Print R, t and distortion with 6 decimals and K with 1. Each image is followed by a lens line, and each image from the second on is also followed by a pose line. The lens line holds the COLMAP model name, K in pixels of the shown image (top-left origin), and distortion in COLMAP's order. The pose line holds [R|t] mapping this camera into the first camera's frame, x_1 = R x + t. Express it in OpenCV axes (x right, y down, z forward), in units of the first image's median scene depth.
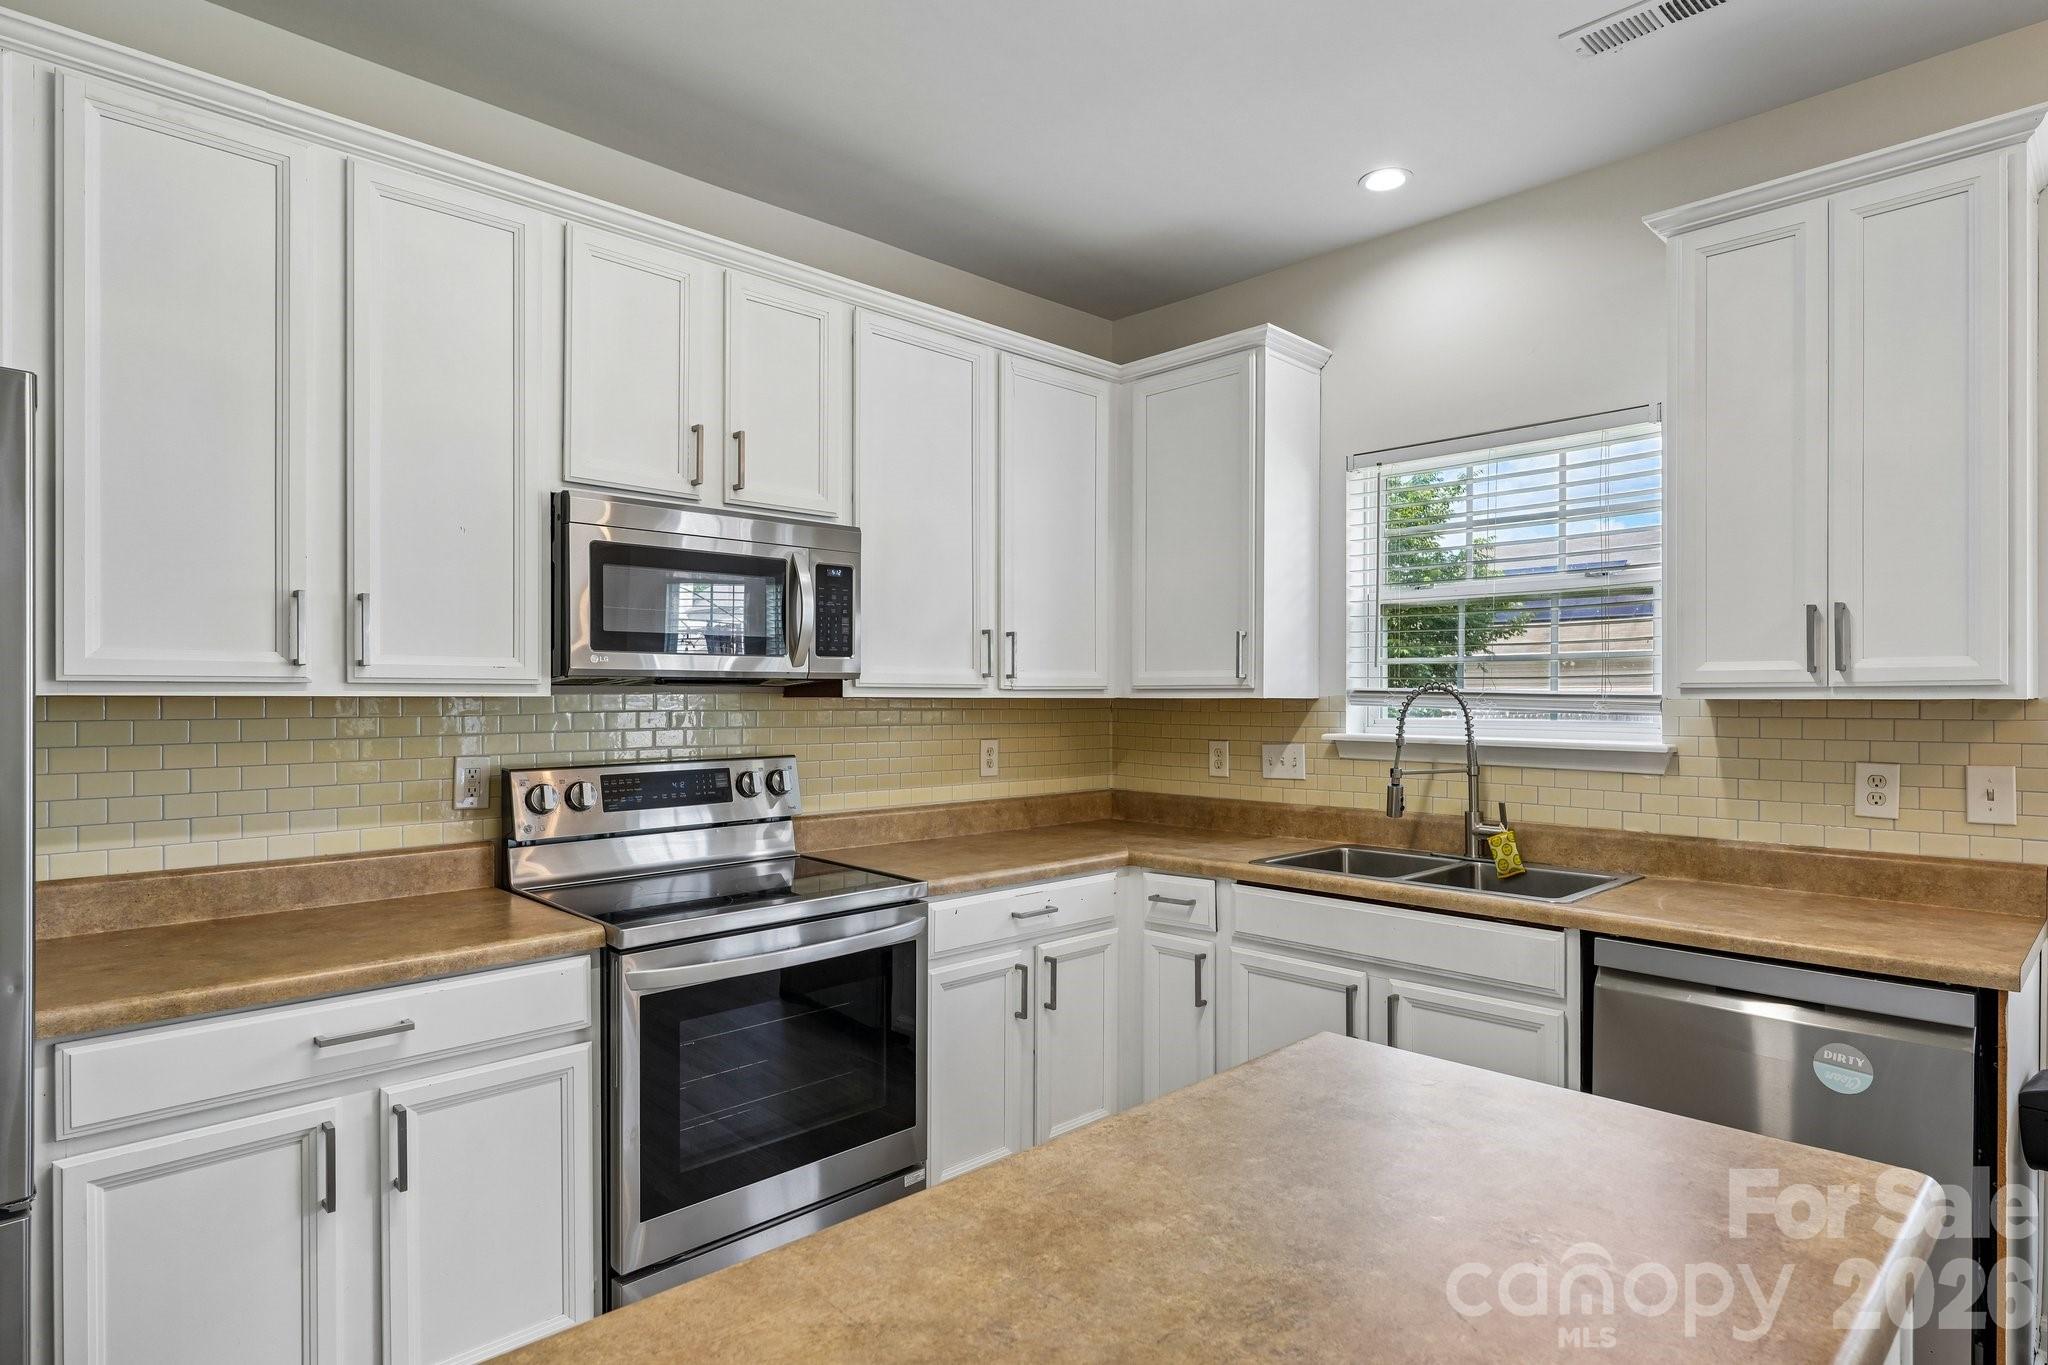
lens RADIAL K [[1112.1, 0, 1026.5], [0, 1112.1, 694.9], [0, 0, 1]] dist [0.006526, 0.001711]
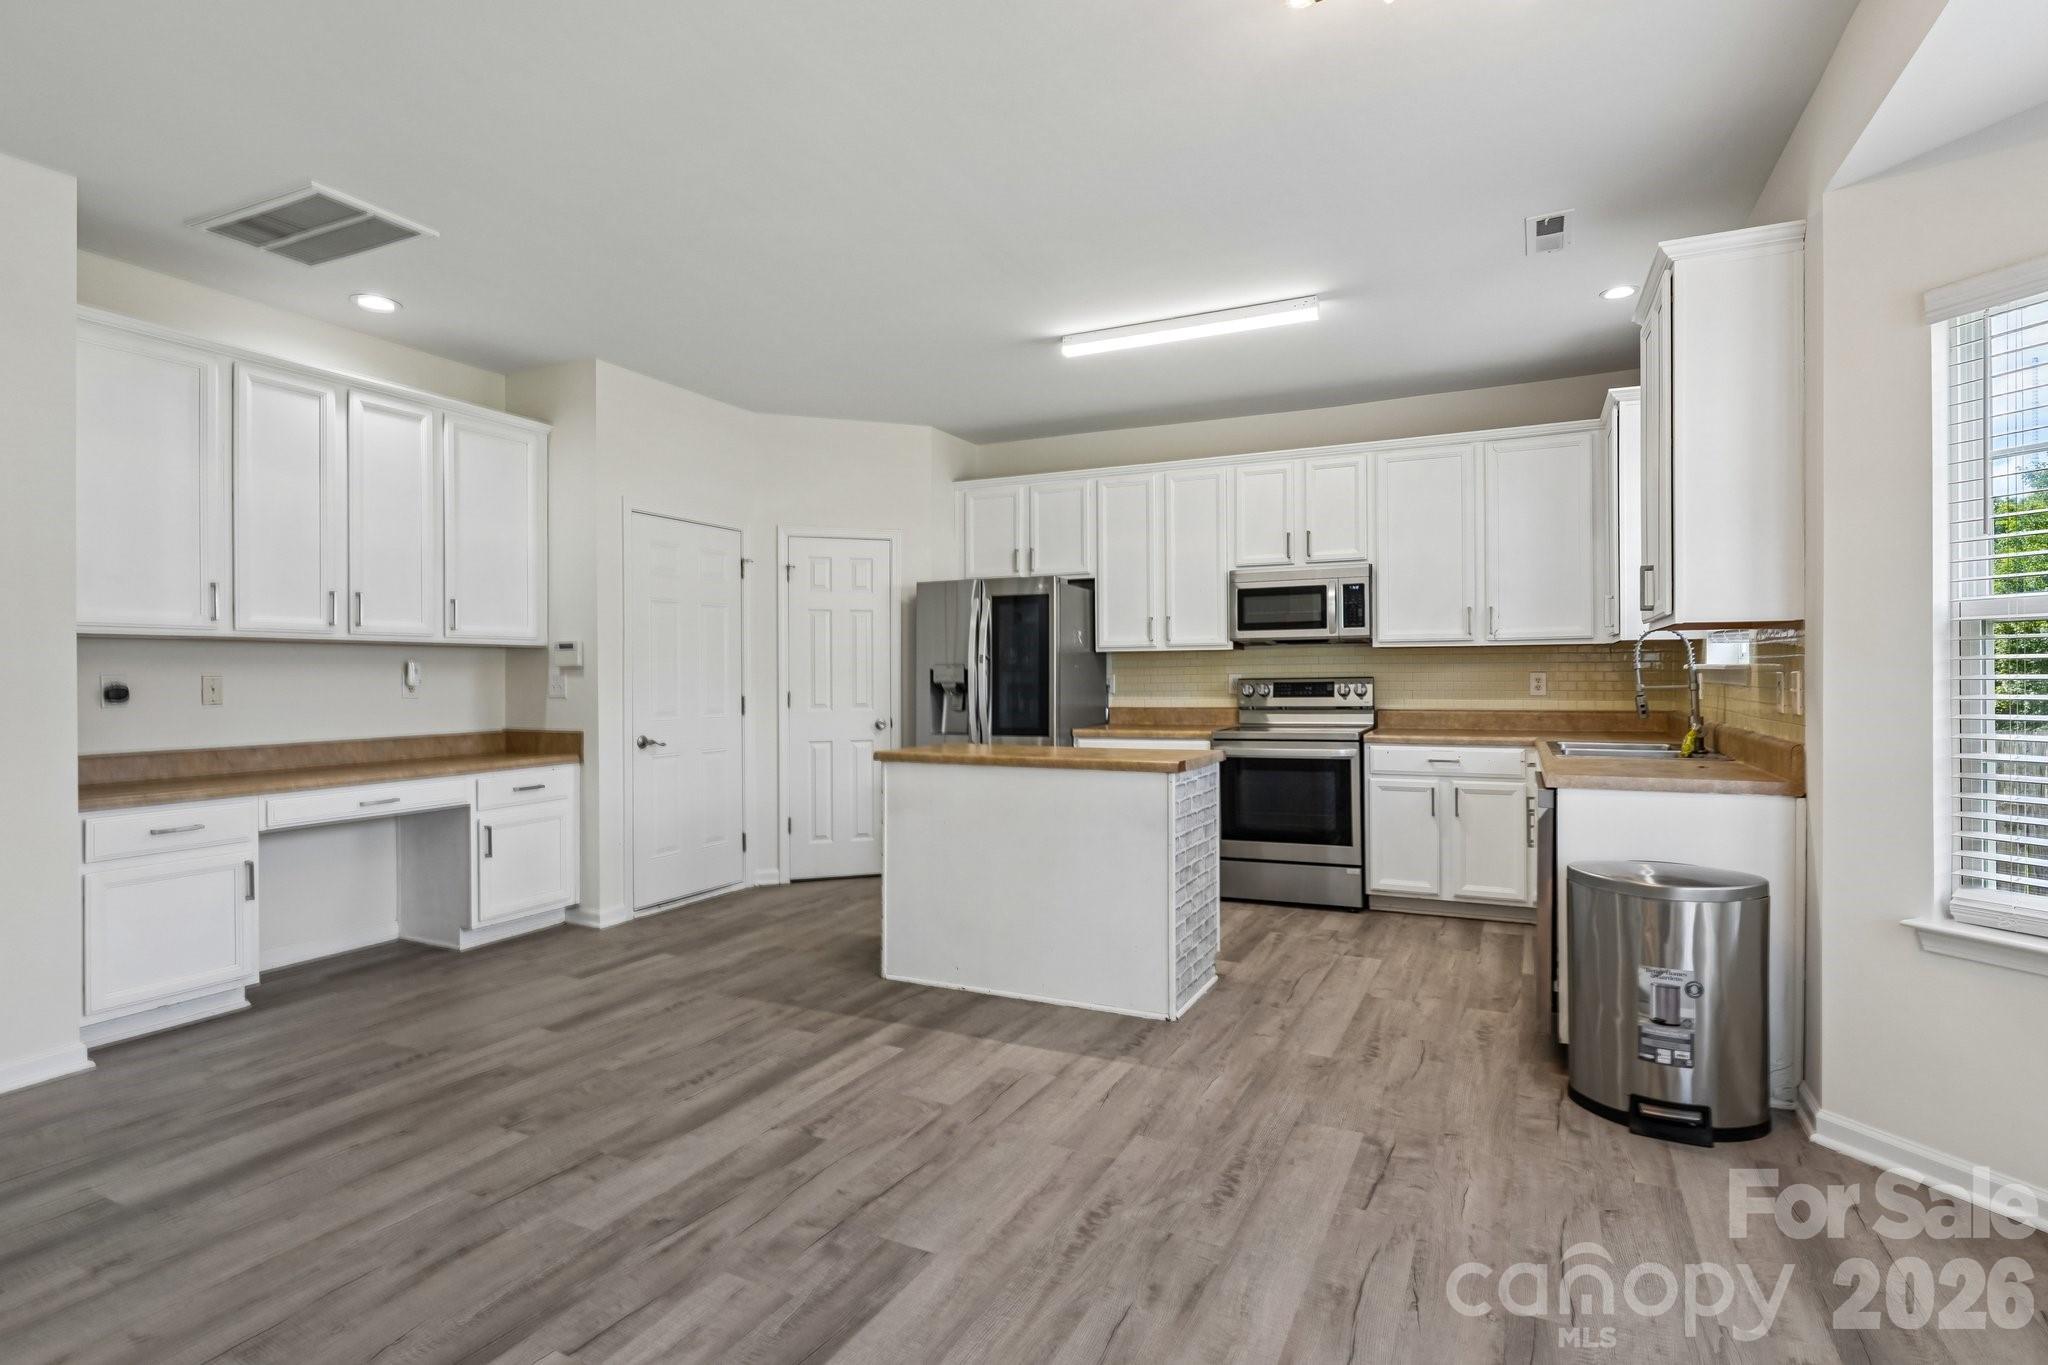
lens RADIAL K [[1021.6, 0, 1019.7], [0, 1021.6, 678.6], [0, 0, 1]] dist [-0.001384, 0.003760]
pose [[0.345273, -0.000684, -0.938502, 1.473566], [0.008767, 0.999958, 0.002496, 0.053339], [0.938461, -0.009089, 0.345265, -0.265151]]
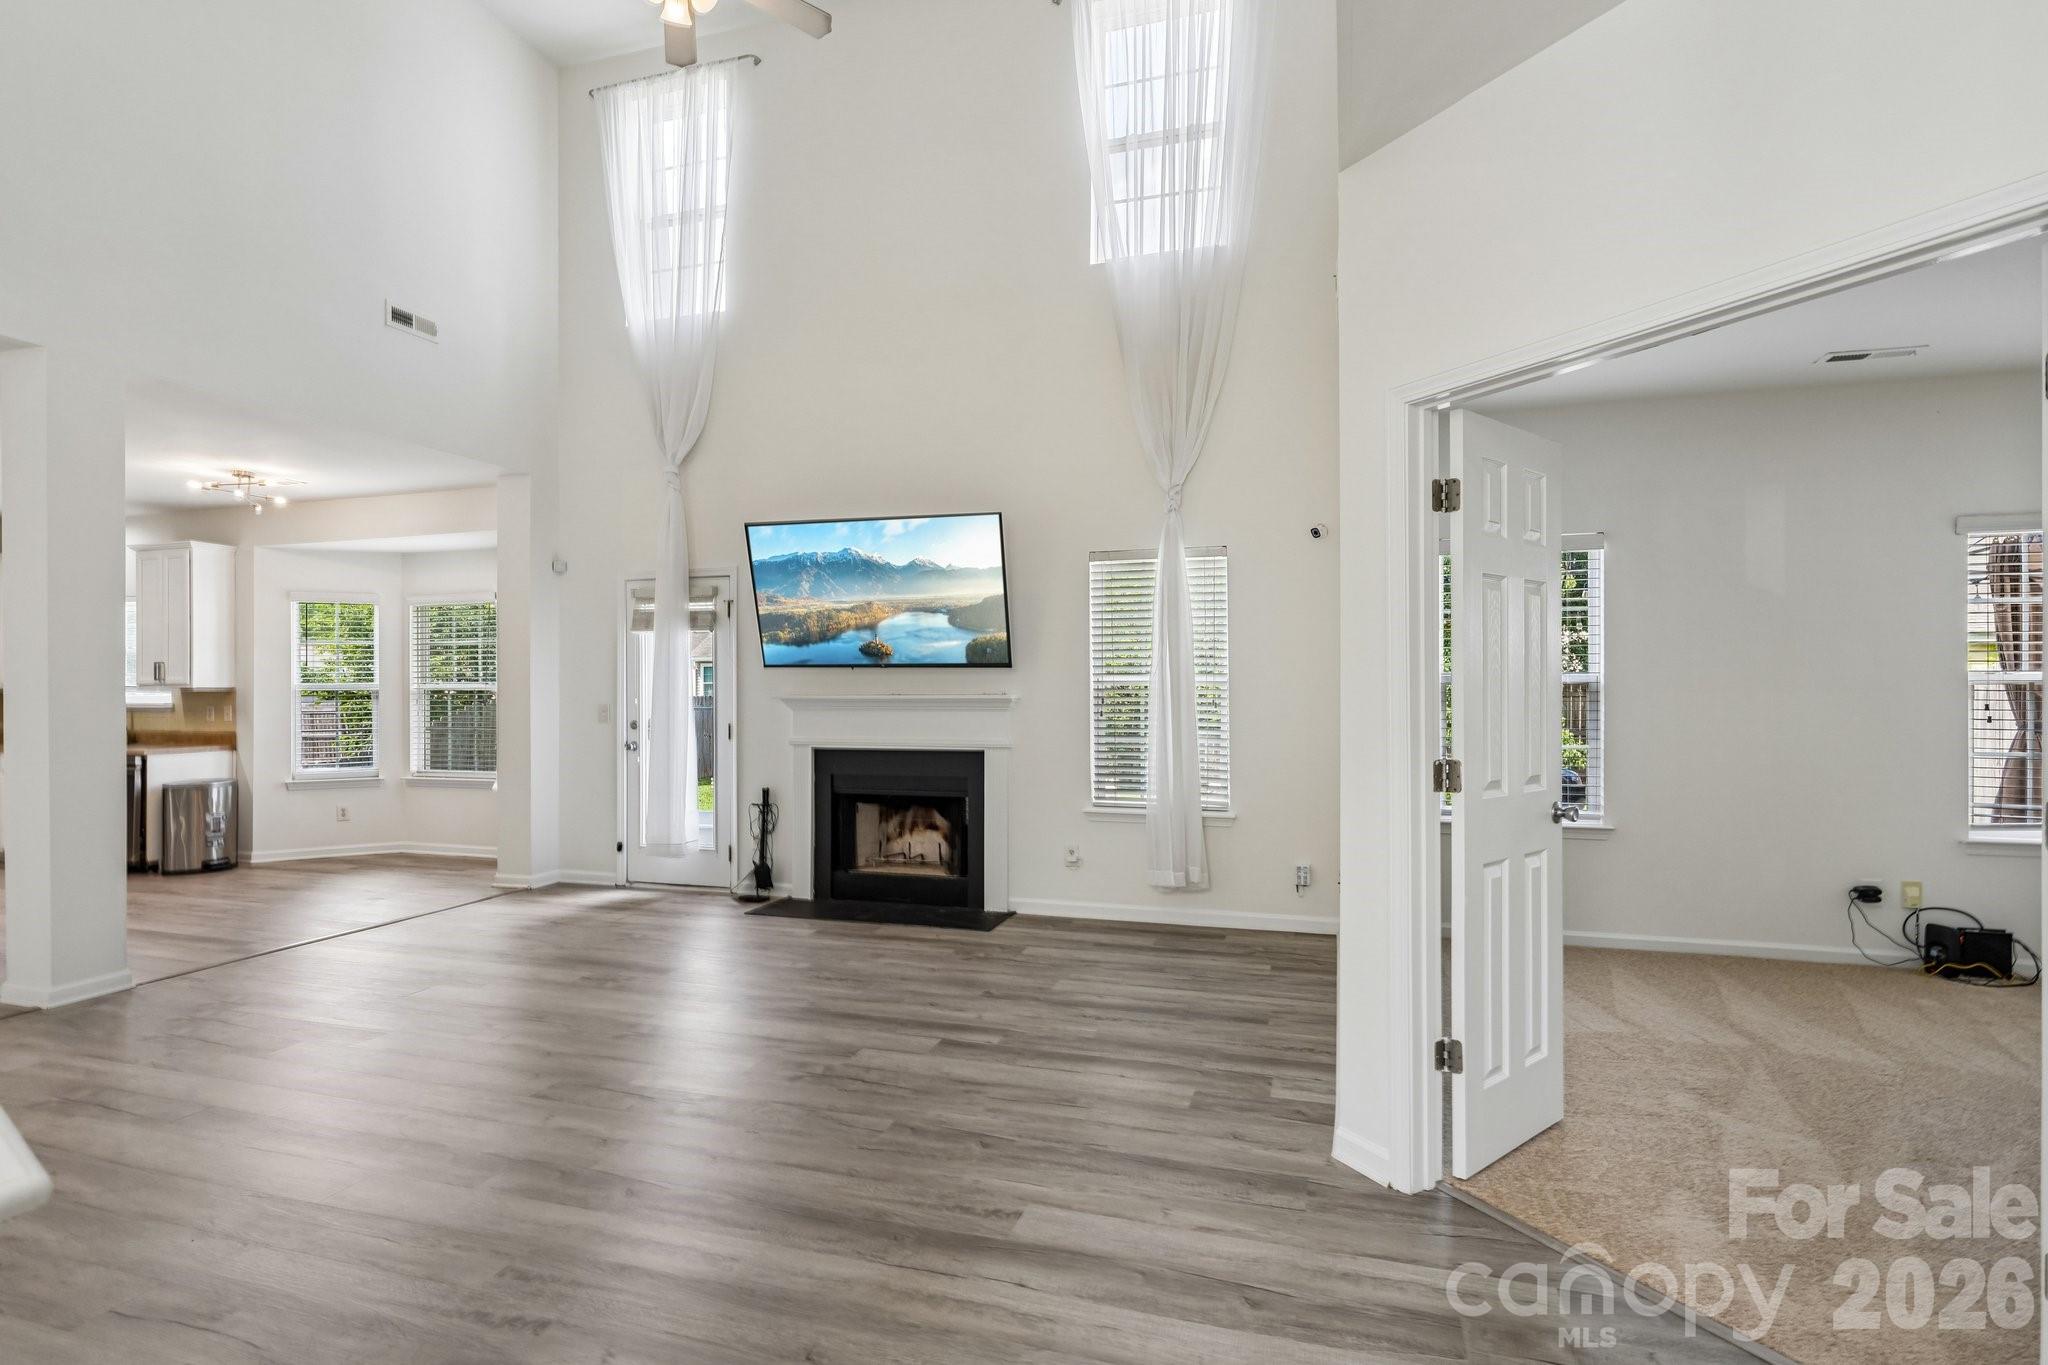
lens RADIAL K [[1021.6, 0, 1017.4], [0, 1021.6, 686.4], [0, 0, 1]] dist [-0.001384, 0.003760]
pose [[0.880986, -0.003758, 0.473127, 1.366563], [0.004110, 0.999992, 0.000290, 0.008245], [-0.473124, 0.001689, 0.880994, -2.789585]]
